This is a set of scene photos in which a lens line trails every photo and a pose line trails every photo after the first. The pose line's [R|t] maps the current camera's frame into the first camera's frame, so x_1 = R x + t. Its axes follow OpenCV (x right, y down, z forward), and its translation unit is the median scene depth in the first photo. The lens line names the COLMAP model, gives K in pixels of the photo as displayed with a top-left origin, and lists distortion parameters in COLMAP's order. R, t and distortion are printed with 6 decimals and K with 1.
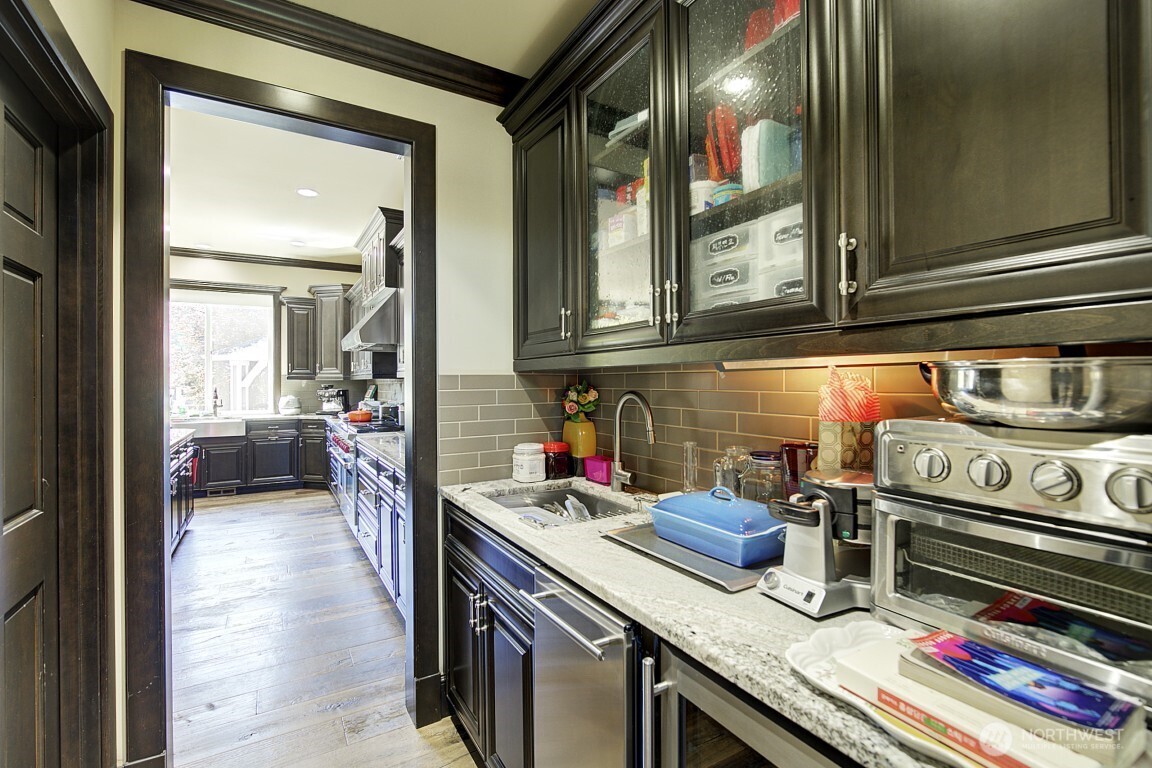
lens RADIAL K [[505.4, 0, 576.0], [0, 505.4, 381.3], [0, 0, 1]] dist [-0.017483, 0.000101]
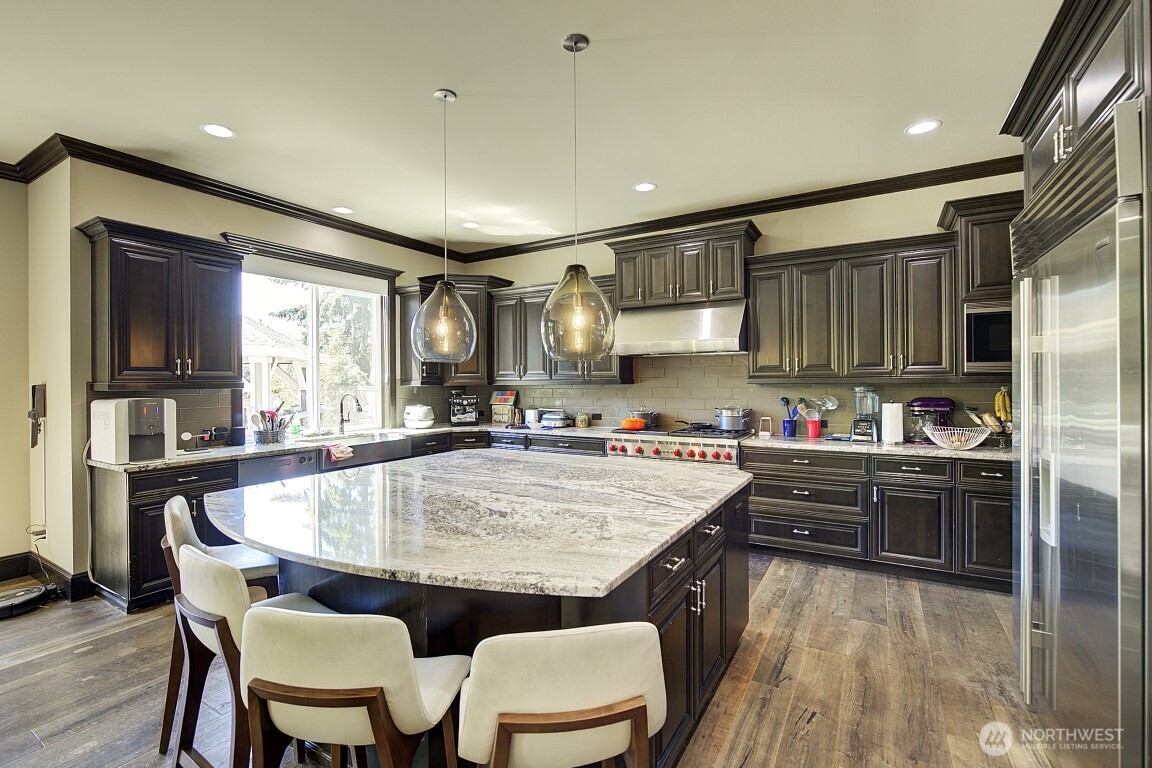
lens RADIAL K [[505.4, 0, 574.7], [0, 505.4, 381.4], [0, 0, 1]] dist [-0.017483, 0.000101]
pose [[0.886516, -0.004300, 0.462678, -0.725207], [0.005027, 0.999987, -0.000338, -0.008257], [-0.462670, 0.002625, 0.886527, 0.151870]]
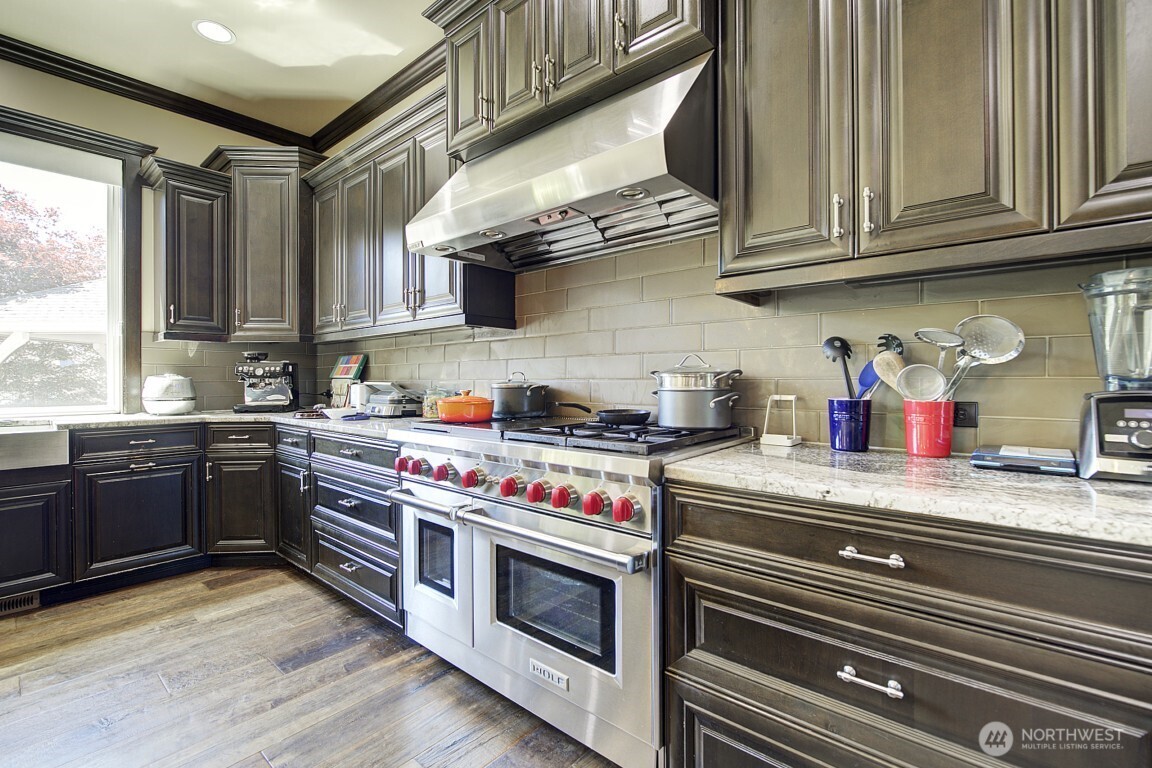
lens RADIAL K [[505.4, 0, 577.2], [0, 505.4, 381.9], [0, 0, 1]] dist [-0.017483, 0.000101]
pose [[0.949642, 0.002442, 0.313329, -0.353364], [-0.002893, 0.999995, 0.000977, 0.035085], [-0.313325, -0.001834, 0.949644, 0.434605]]
